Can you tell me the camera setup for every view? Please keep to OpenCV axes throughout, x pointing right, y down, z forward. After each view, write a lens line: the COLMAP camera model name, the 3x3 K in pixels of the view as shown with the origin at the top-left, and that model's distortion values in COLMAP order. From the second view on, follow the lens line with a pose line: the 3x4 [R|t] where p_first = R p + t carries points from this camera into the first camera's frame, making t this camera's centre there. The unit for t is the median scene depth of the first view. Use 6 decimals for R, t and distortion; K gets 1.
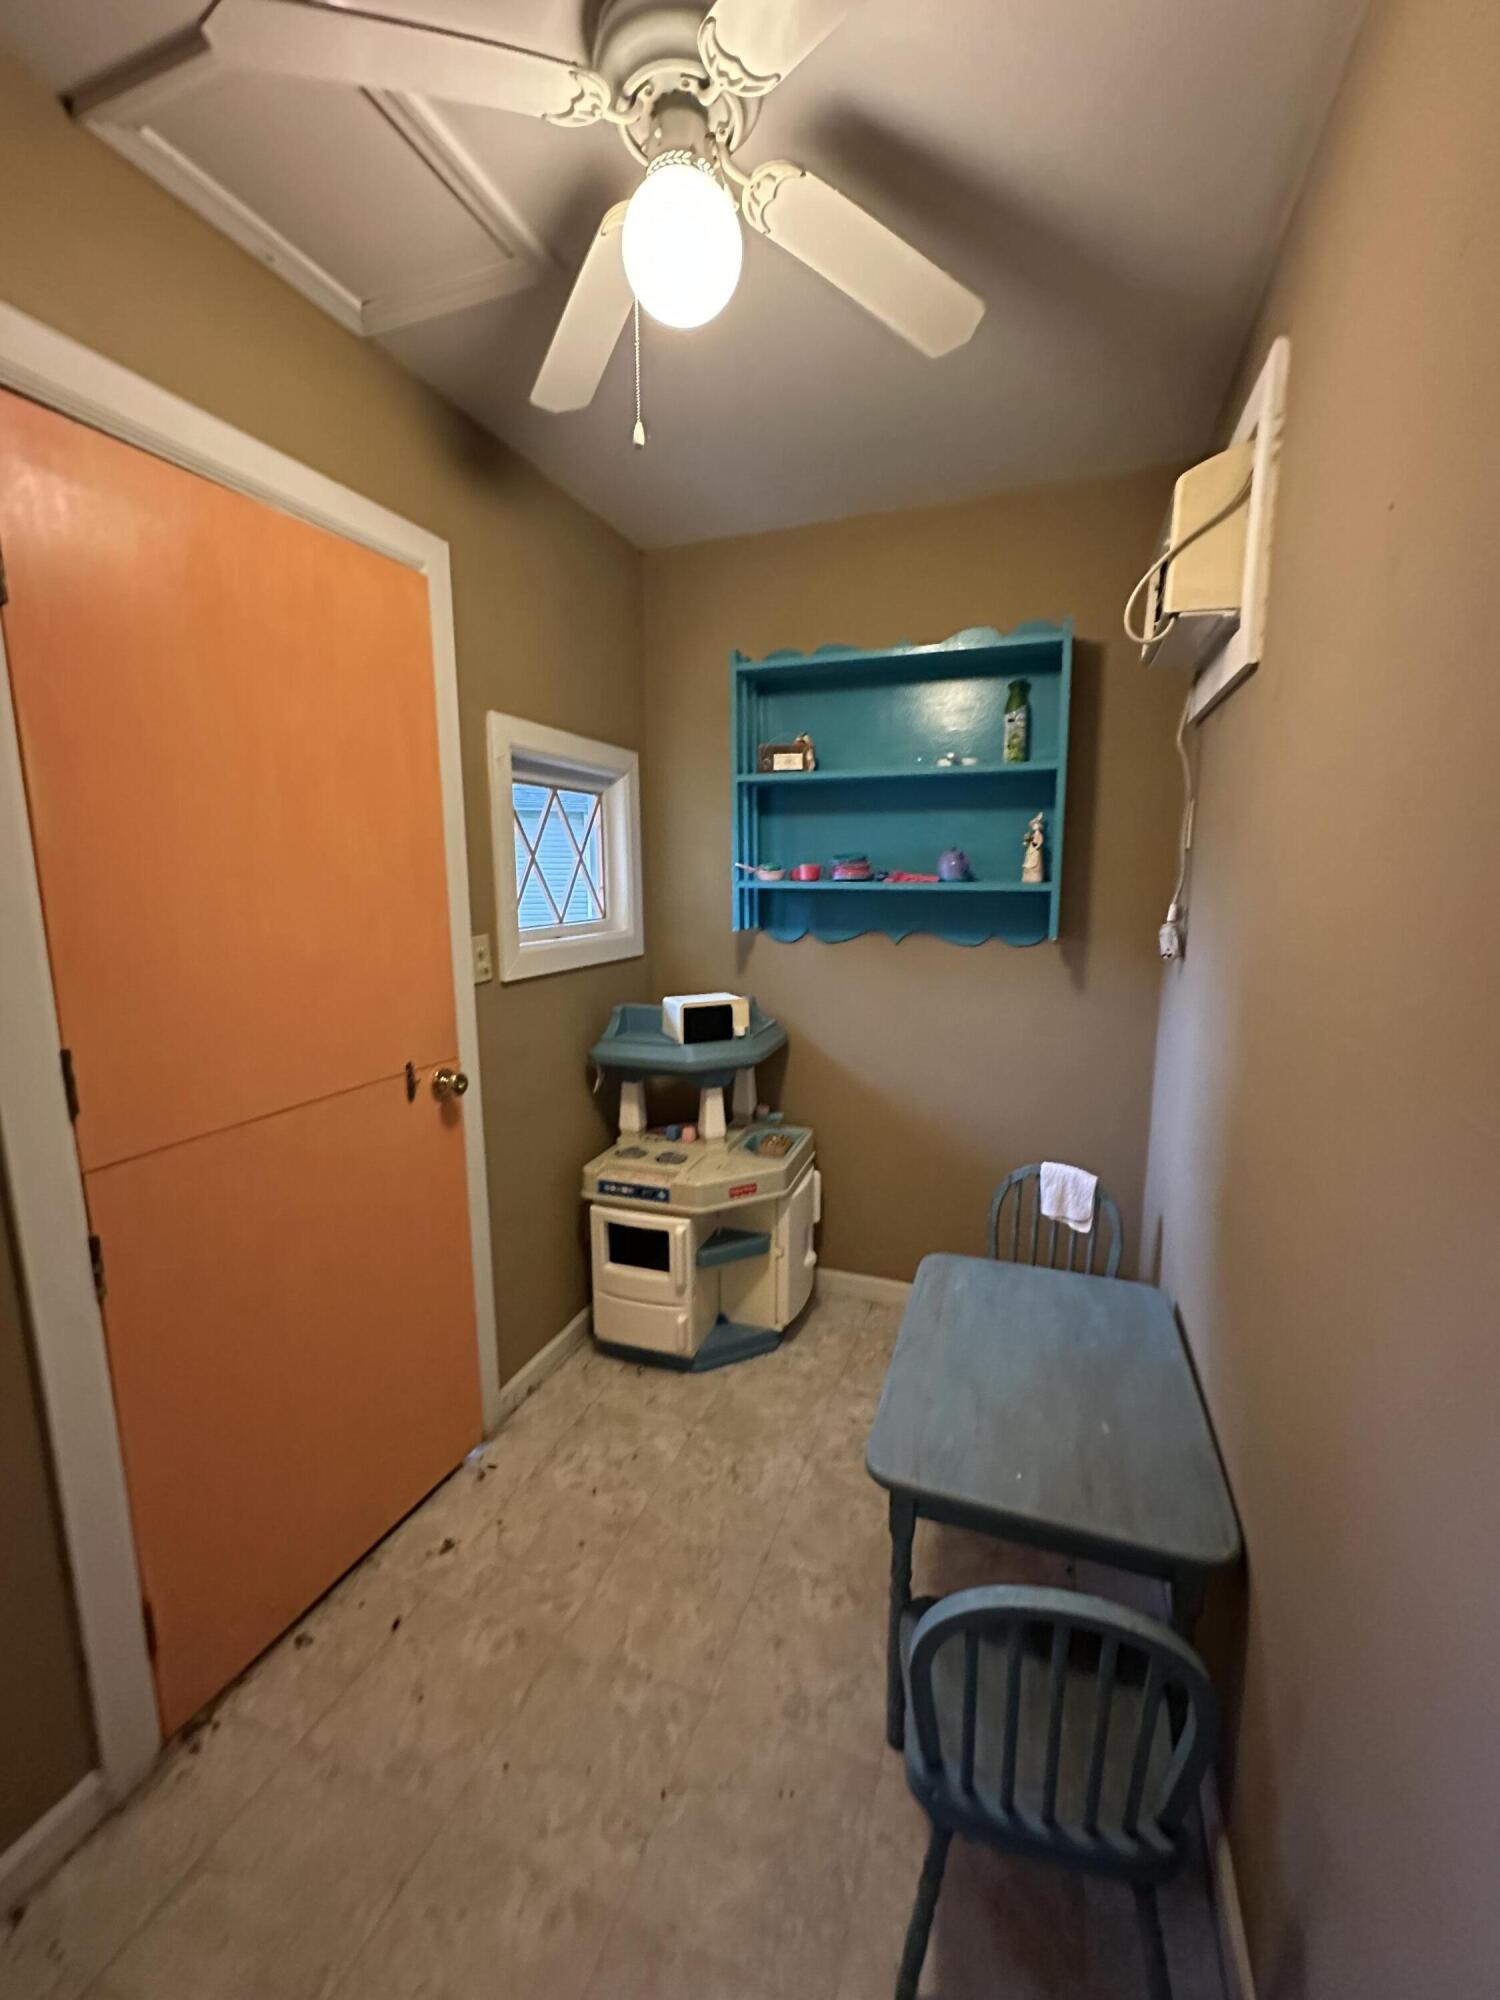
lens RADIAL K [[793.4, 0, 750.9], [0, 793.4, 1001.5], [0, 0, 1]] dist [-0.002308, 0.000270]
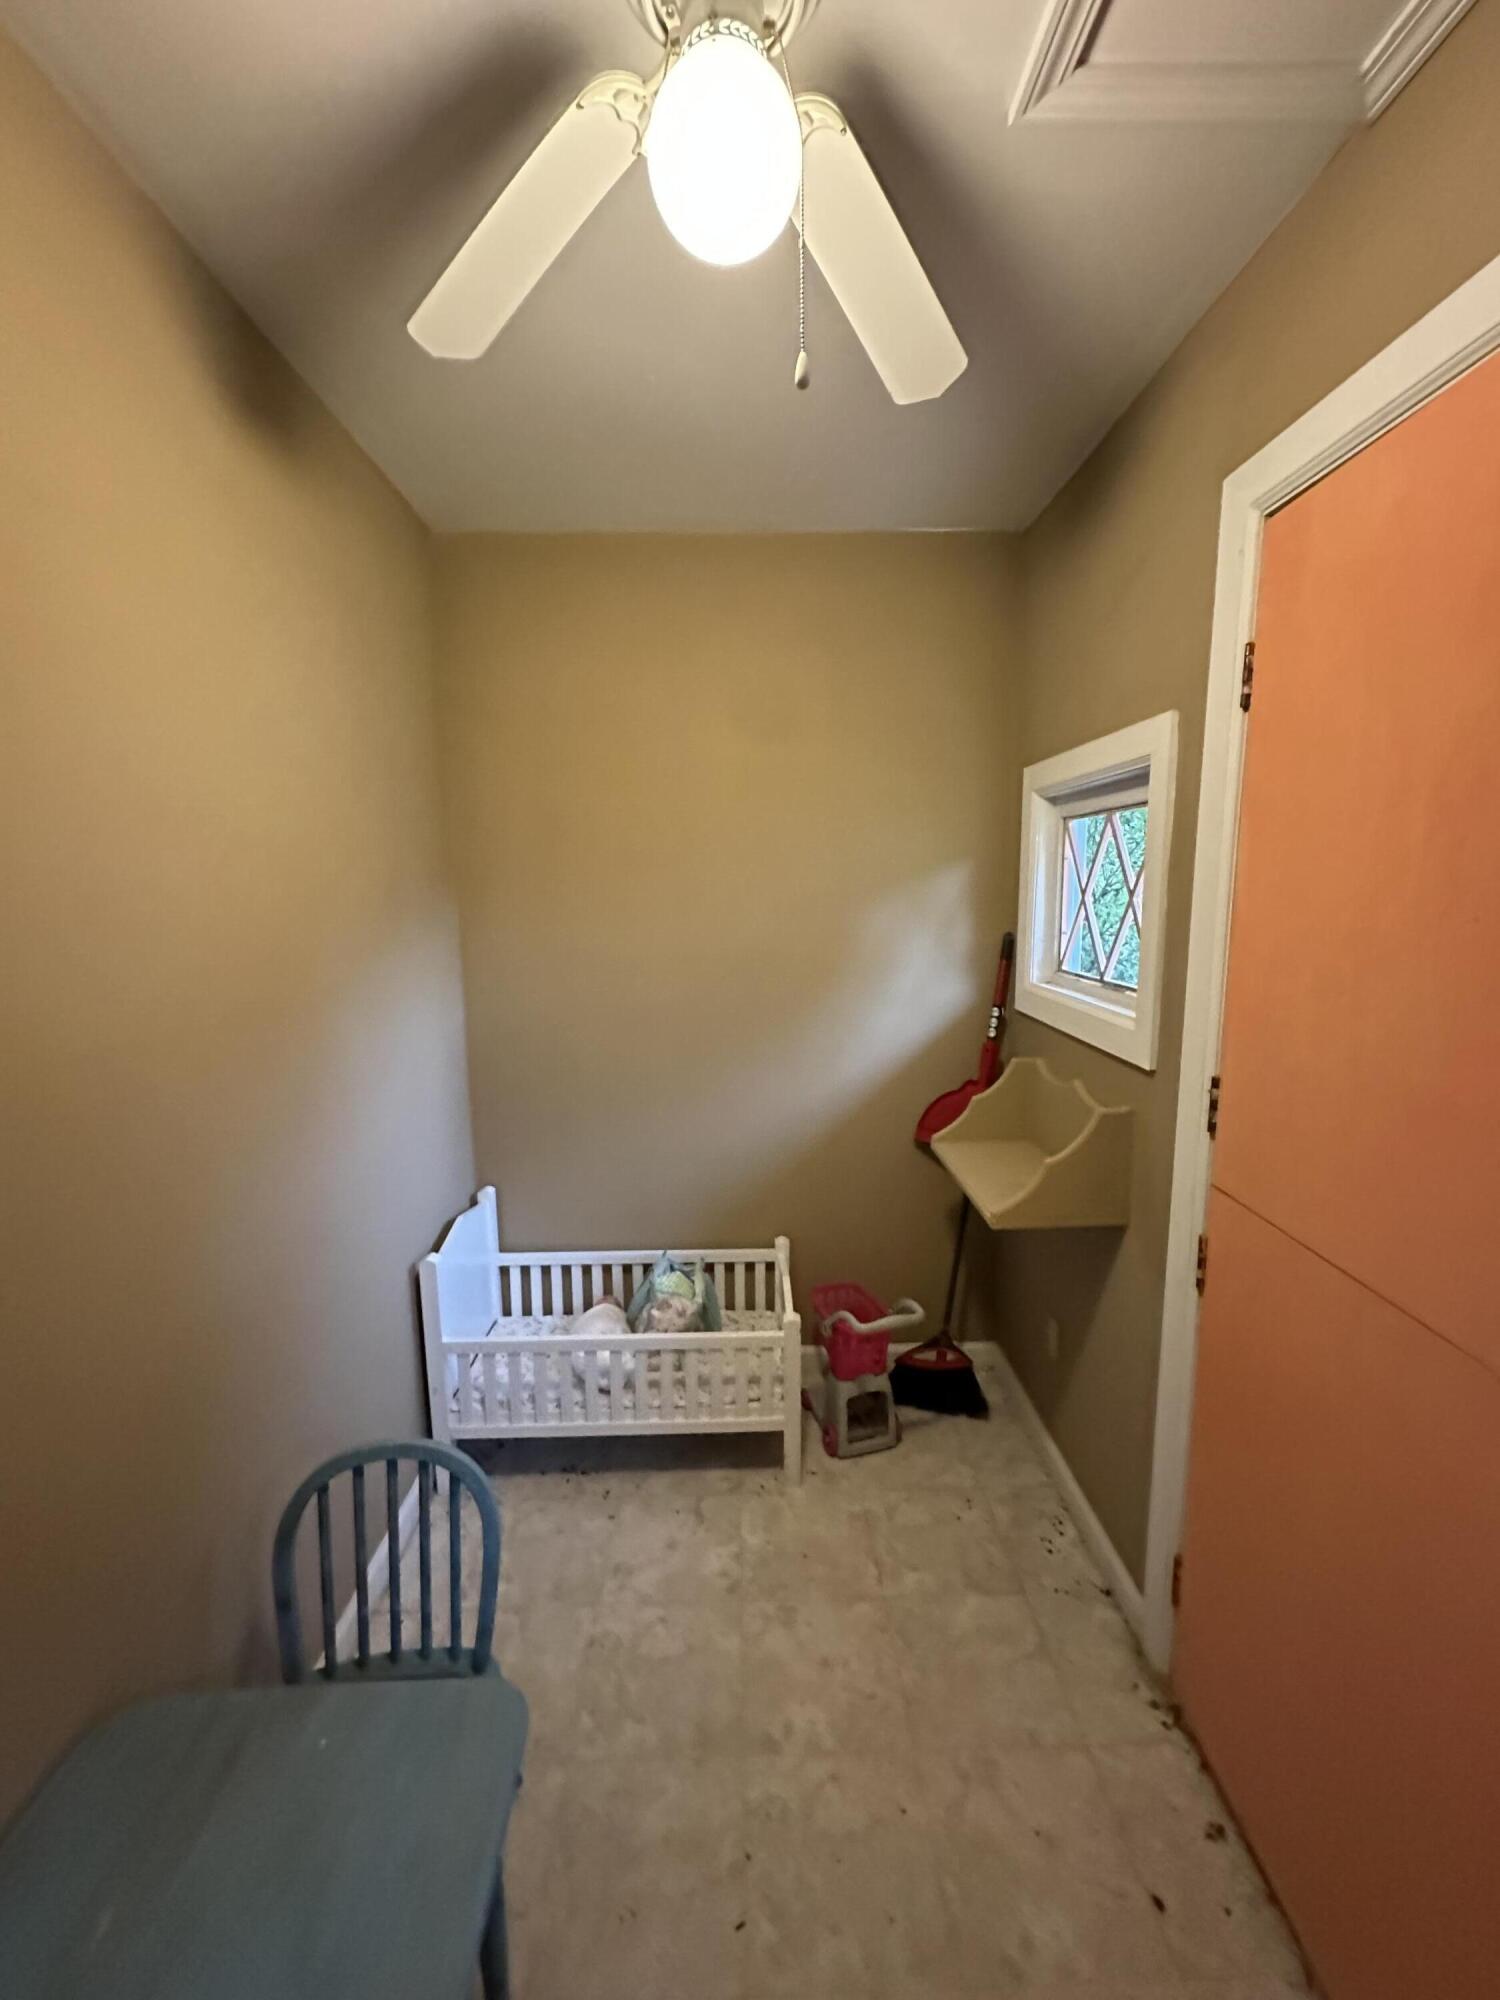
lens RADIAL K [[793.4, 0, 749.4], [0, 793.4, 994.5], [0, 0, 1]] dist [-0.002308, 0.000270]
pose [[-0.927107, 0.066908, -0.368777, 0.182020], [-0.047146, 0.955302, 0.291848, -0.329800], [0.371820, 0.287961, -0.882513, 1.555320]]
